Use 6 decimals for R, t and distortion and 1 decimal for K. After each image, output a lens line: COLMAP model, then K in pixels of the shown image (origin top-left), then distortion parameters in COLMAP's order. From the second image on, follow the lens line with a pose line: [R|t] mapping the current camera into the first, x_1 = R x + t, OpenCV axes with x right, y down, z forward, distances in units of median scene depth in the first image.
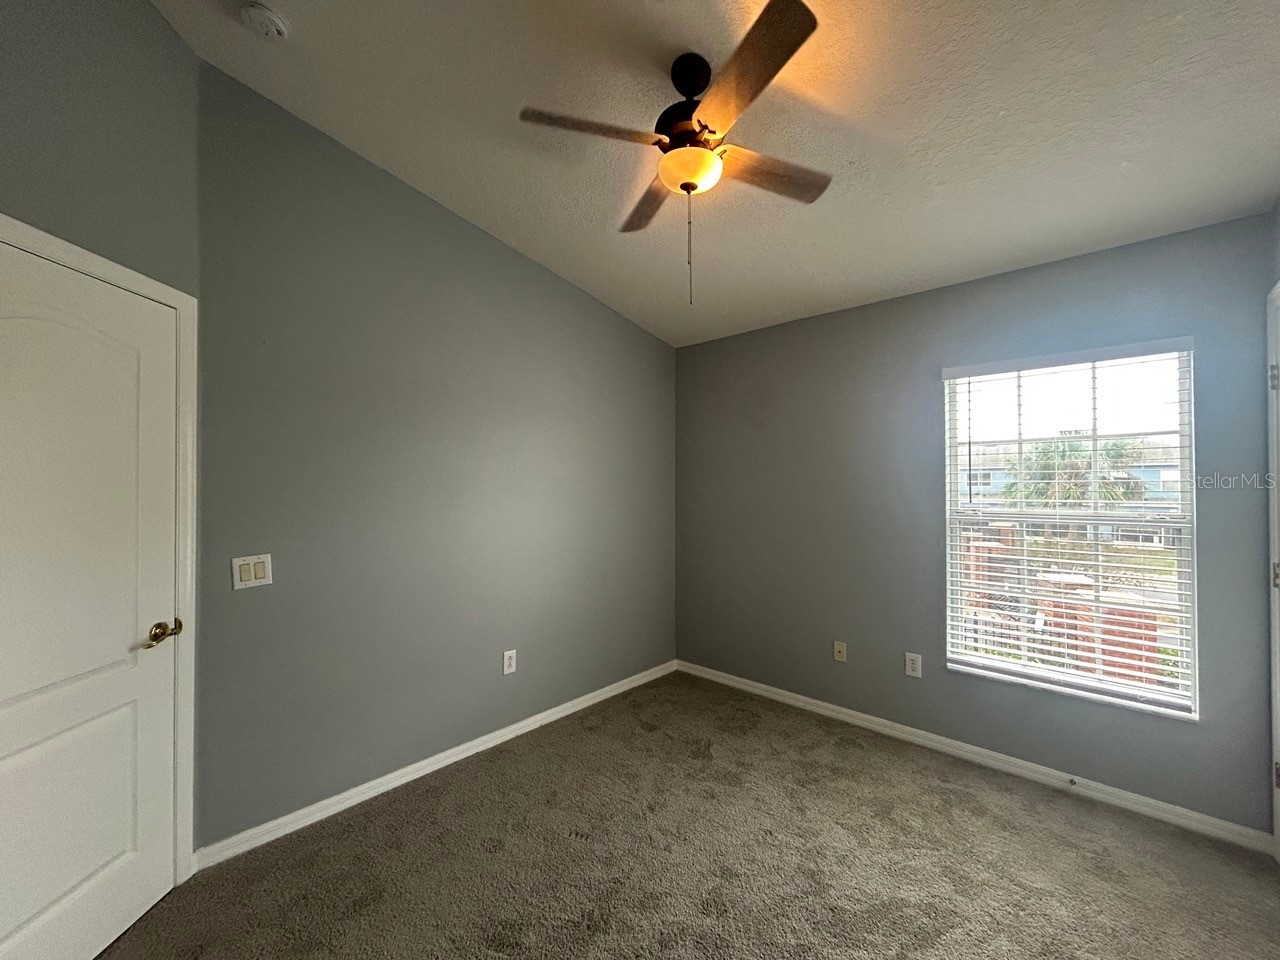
lens RADIAL K [[517.9, 0, 640.0], [0, 517.9, 480.0], [0, 0, 1]] dist [0.001742, 0.000525]
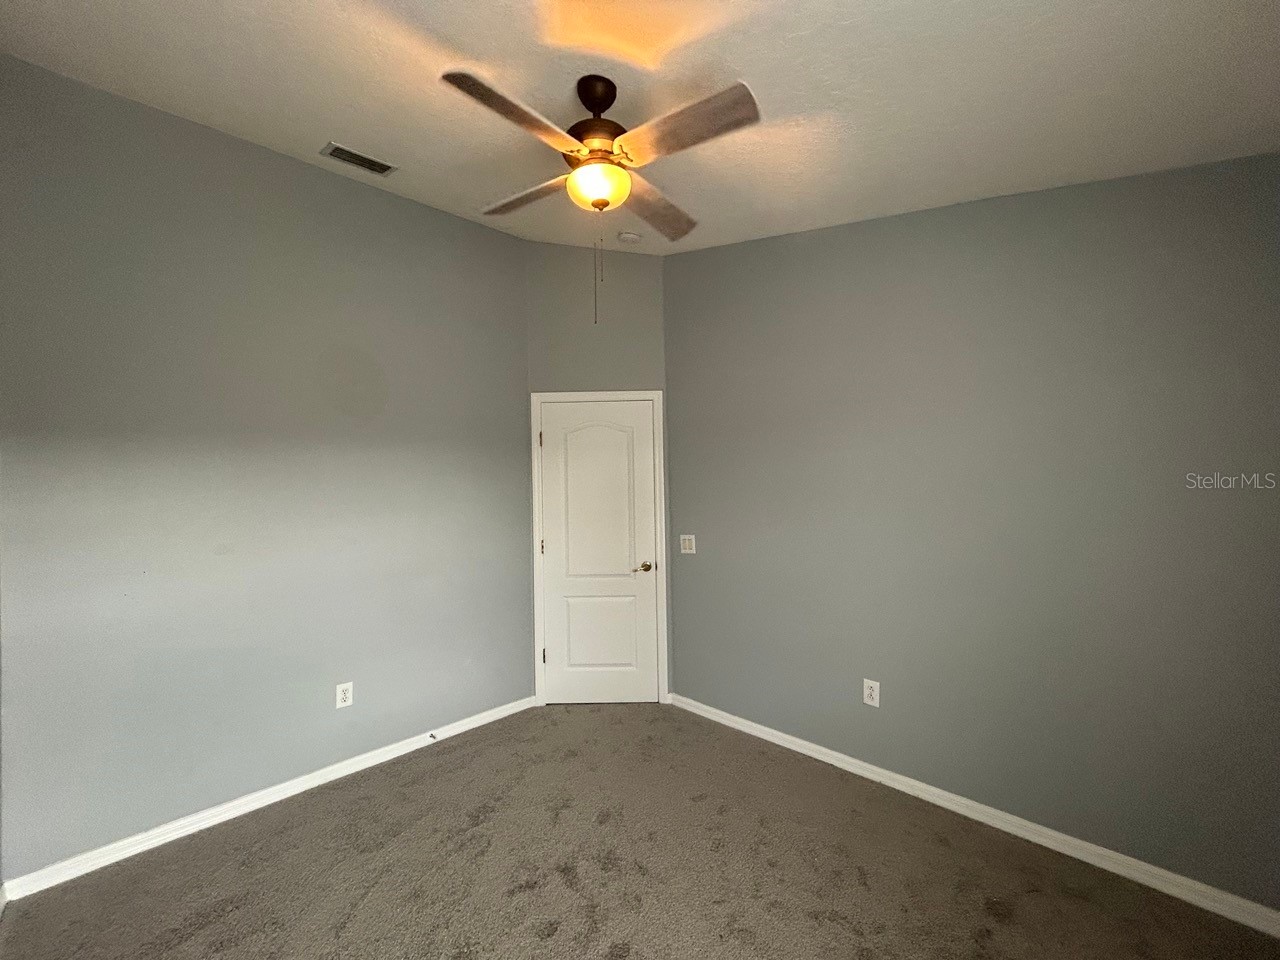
lens RADIAL K [[517.9, 0, 640.0], [0, 517.9, 480.0], [0, 0, 1]] dist [0.001742, 0.000525]
pose [[-0.043497, -0.007659, -0.999024, 0.644655], [0.030860, 0.999483, -0.009007, -0.012988], [0.998577, -0.031222, -0.043238, 0.656281]]
